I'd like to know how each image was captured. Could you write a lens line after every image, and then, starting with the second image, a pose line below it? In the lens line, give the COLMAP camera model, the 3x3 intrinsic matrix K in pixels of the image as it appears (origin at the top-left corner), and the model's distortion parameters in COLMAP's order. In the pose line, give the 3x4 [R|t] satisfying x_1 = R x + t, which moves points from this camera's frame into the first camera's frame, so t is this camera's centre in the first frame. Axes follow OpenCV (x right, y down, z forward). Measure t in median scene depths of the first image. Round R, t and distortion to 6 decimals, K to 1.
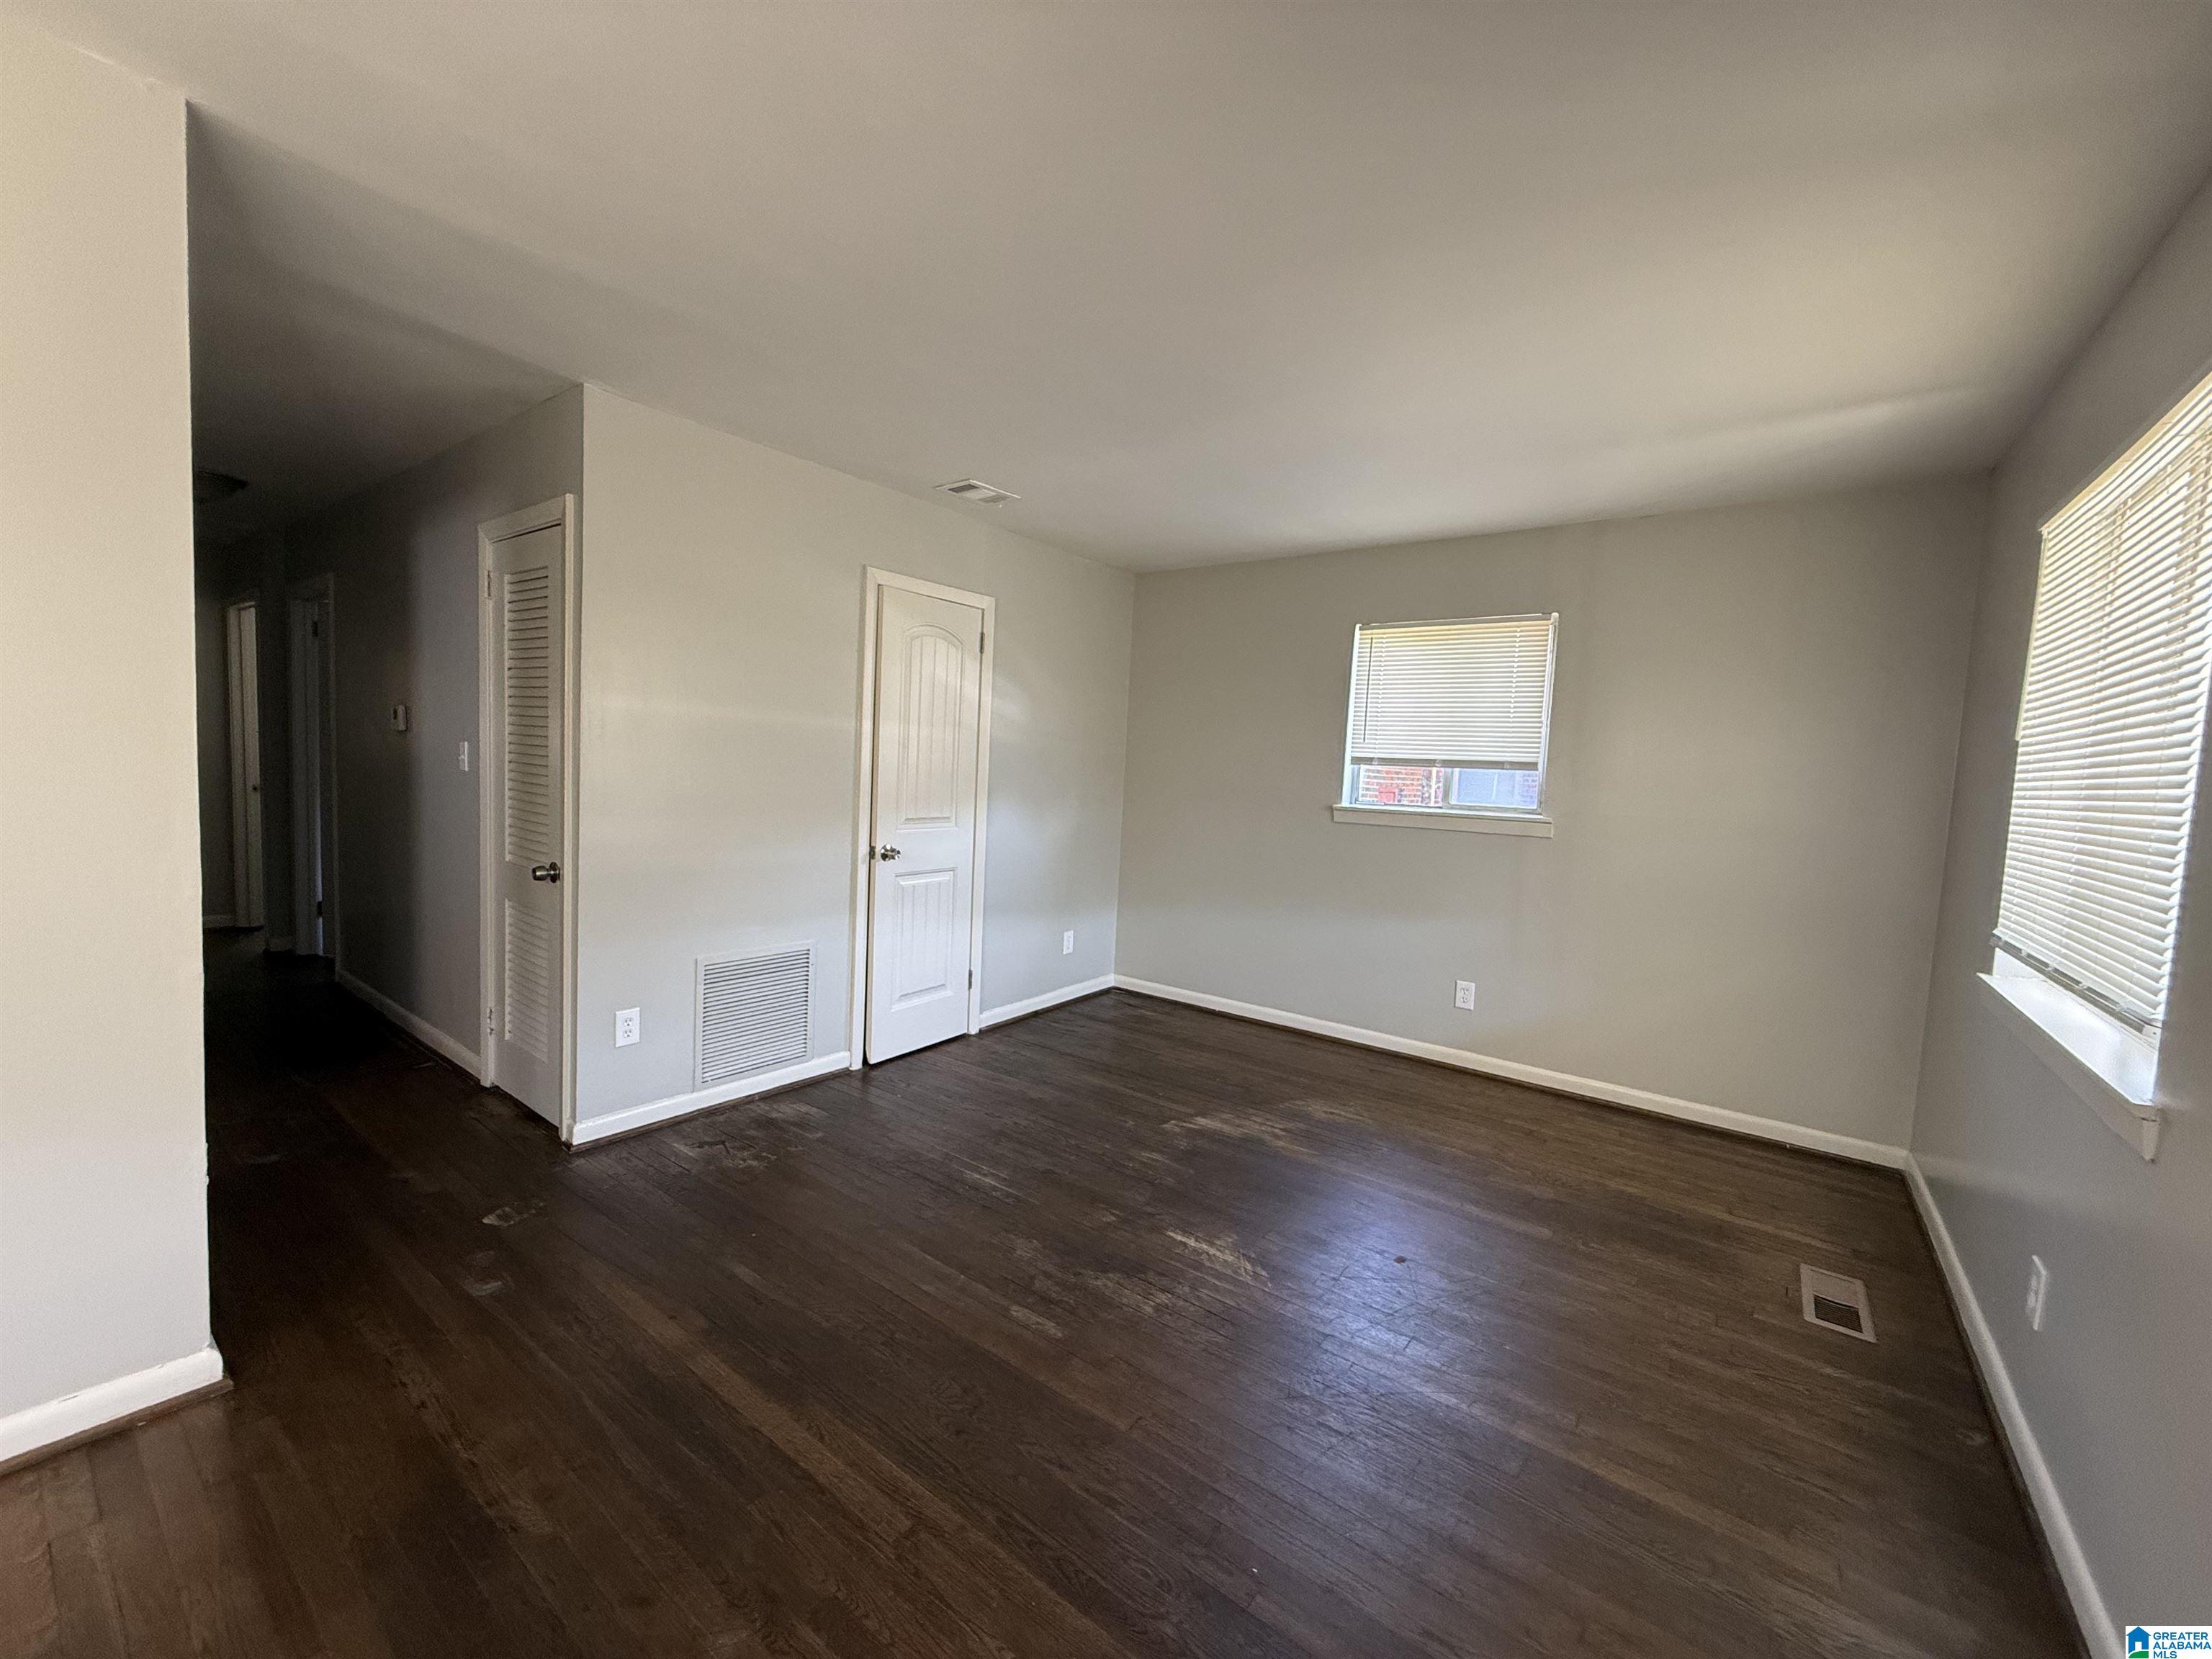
lens RADIAL K [[884.3, 0, 1104.8], [0, 884.3, 827.5], [0, 0, 1]] dist [0.000276, 0.000056]
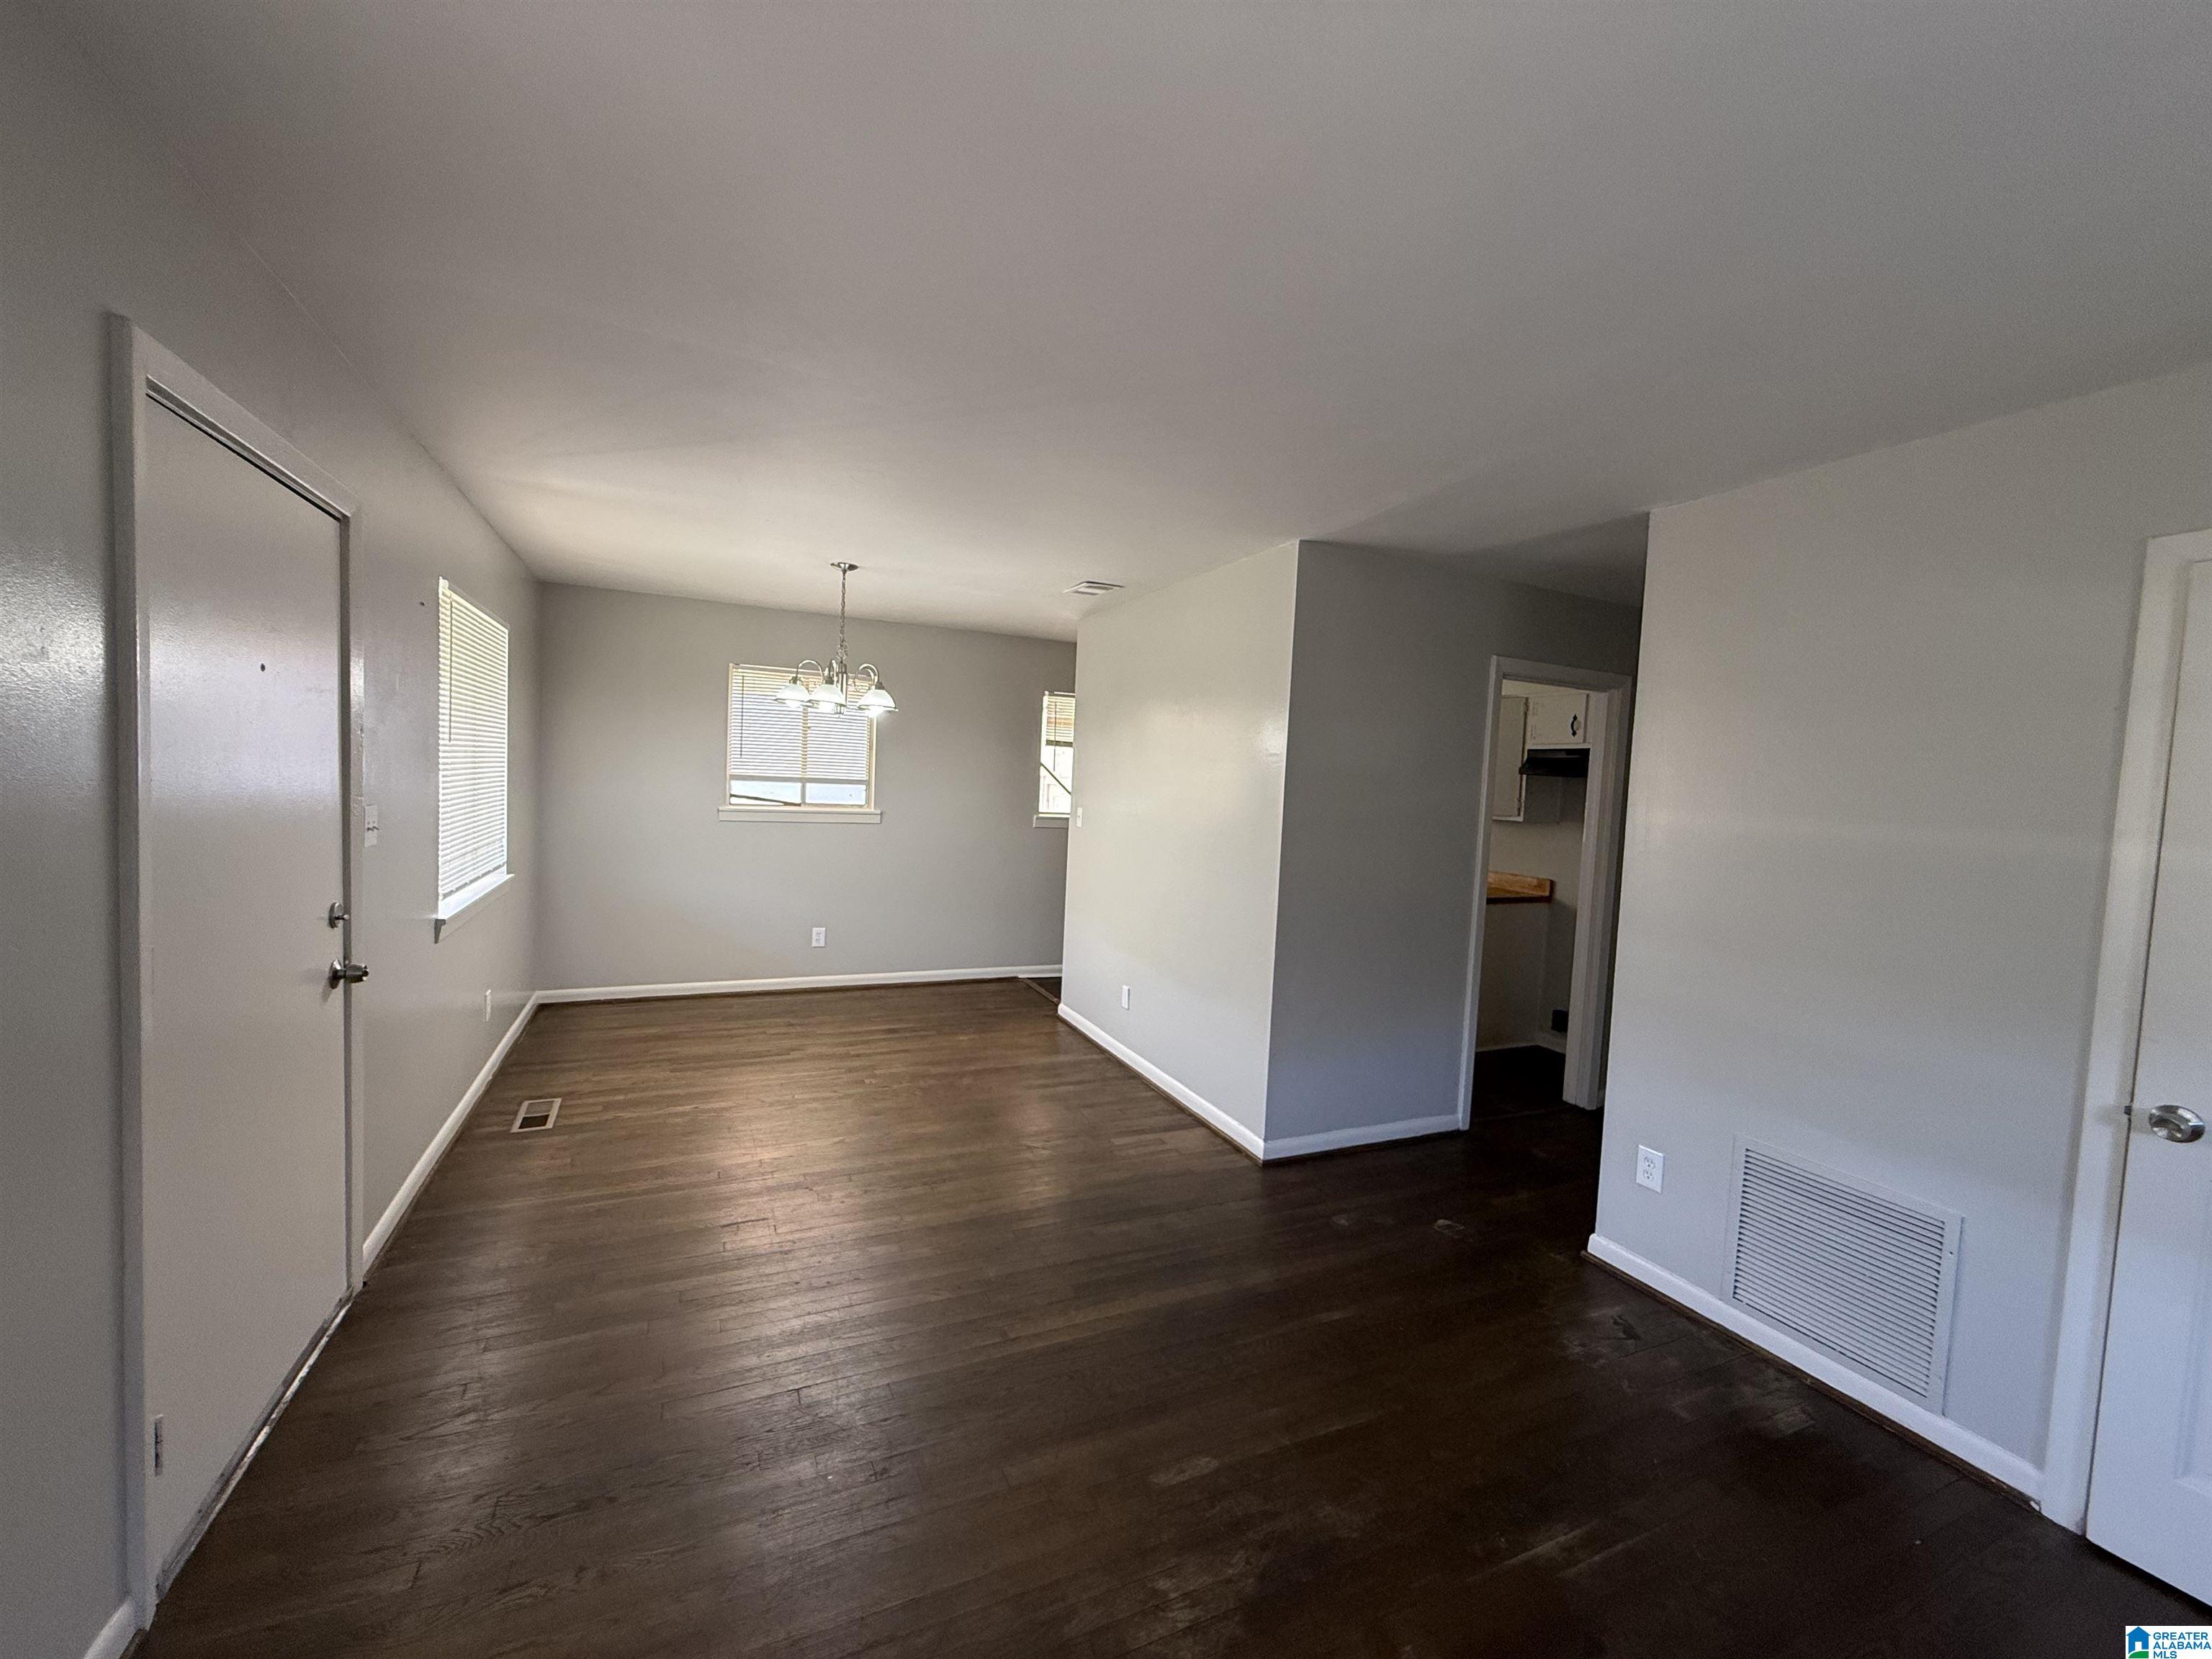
lens RADIAL K [[884.3, 0, 1104.1], [0, 884.3, 833.9], [0, 0, 1]] dist [0.000276, 0.000056]
pose [[-0.471914, -0.019148, -0.881437, 0.544228], [-0.131180, 0.990160, 0.048723, -0.089227], [0.871831, 0.138620, -0.469782, 0.883066]]
